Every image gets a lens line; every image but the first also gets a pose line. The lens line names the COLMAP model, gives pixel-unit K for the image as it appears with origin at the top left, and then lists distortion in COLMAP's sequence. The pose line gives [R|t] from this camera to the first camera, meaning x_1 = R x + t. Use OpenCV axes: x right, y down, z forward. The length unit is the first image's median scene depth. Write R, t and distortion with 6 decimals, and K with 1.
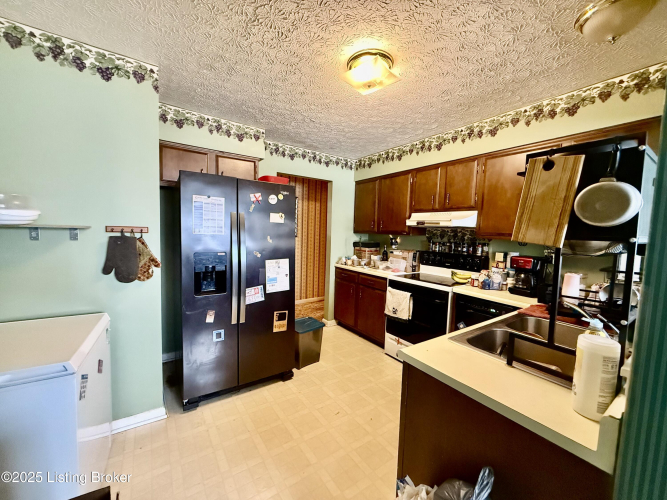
lens RADIAL K [[262.8, 0, 331.0], [0, 262.8, 251.2], [0, 0, 1]] dist [0.000688, 0.000046]
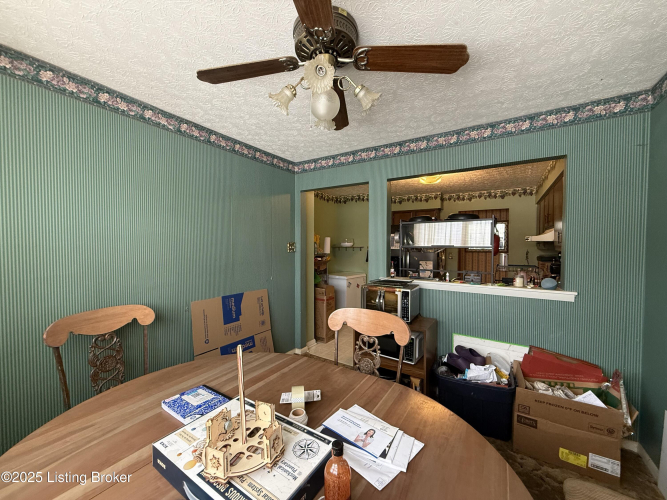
lens RADIAL K [[262.8, 0, 333.0], [0, 262.8, 251.0], [0, 0, 1]] dist [0.000688, 0.000046]
pose [[0.402623, -0.008043, -0.915331, 1.744896], [-0.066956, 0.997024, -0.038212, 0.097808], [0.912914, 0.076672, 0.400886, -0.595034]]
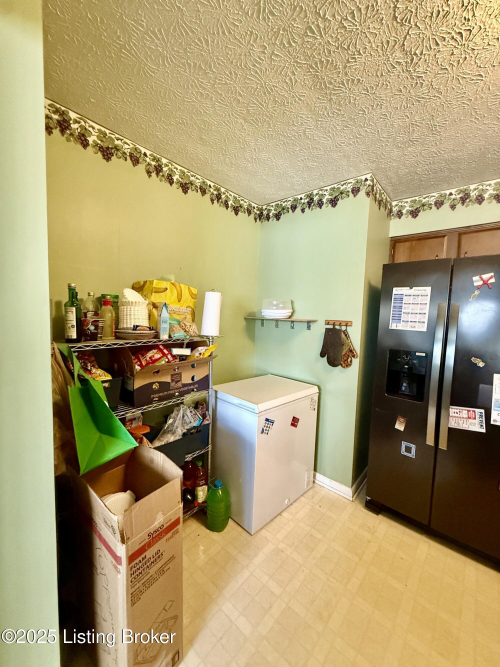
lens RADIAL K [[262.8, 0, 249.1], [0, 262.8, 333.5], [0, 0, 1]] dist [0.000688, 0.000046]
pose [[0.256656, 0.052703, -0.965065, 0.276353], [-0.103372, 0.994281, 0.026808, -0.024103], [0.960959, 0.092880, 0.260636, 0.289673]]
